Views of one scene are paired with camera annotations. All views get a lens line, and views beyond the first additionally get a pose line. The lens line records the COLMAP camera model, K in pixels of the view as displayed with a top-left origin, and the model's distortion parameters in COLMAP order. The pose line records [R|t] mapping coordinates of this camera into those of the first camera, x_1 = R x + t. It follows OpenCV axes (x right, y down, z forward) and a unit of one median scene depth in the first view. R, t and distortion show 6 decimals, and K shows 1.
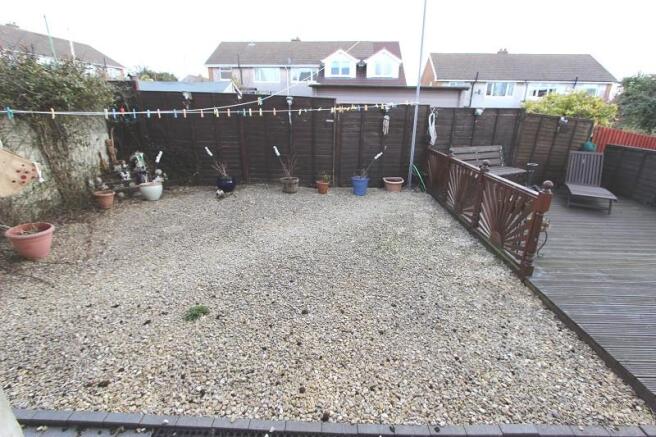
lens RADIAL K [[302.1, 0, 329.7], [0, 302.1, 213.3], [0, 0, 1]] dist [-0.019243, 0.000695]
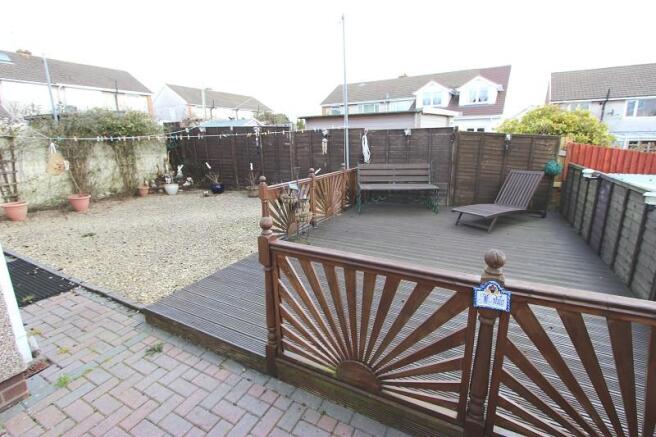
lens RADIAL K [[302.1, 0, 329.7], [0, 302.1, 213.3], [0, 0, 1]] dist [-0.019243, 0.000695]
pose [[0.894844, 0.079485, -0.439245, 0.744864], [-0.123179, 0.989781, -0.071836, 0.055281], [0.429047, 0.118388, 0.895490, -0.037599]]
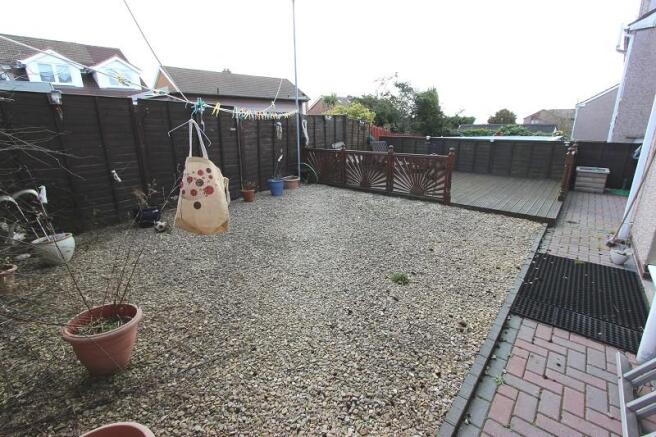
lens RADIAL K [[302.1, 0, 329.7], [0, 302.1, 213.3], [0, 0, 1]] dist [-0.019243, 0.000695]
pose [[0.636464, -0.241246, 0.732608, -0.582537], [0.274529, 0.958481, 0.077125, -0.032990], [-0.720797, 0.152035, 0.676267, 0.150525]]
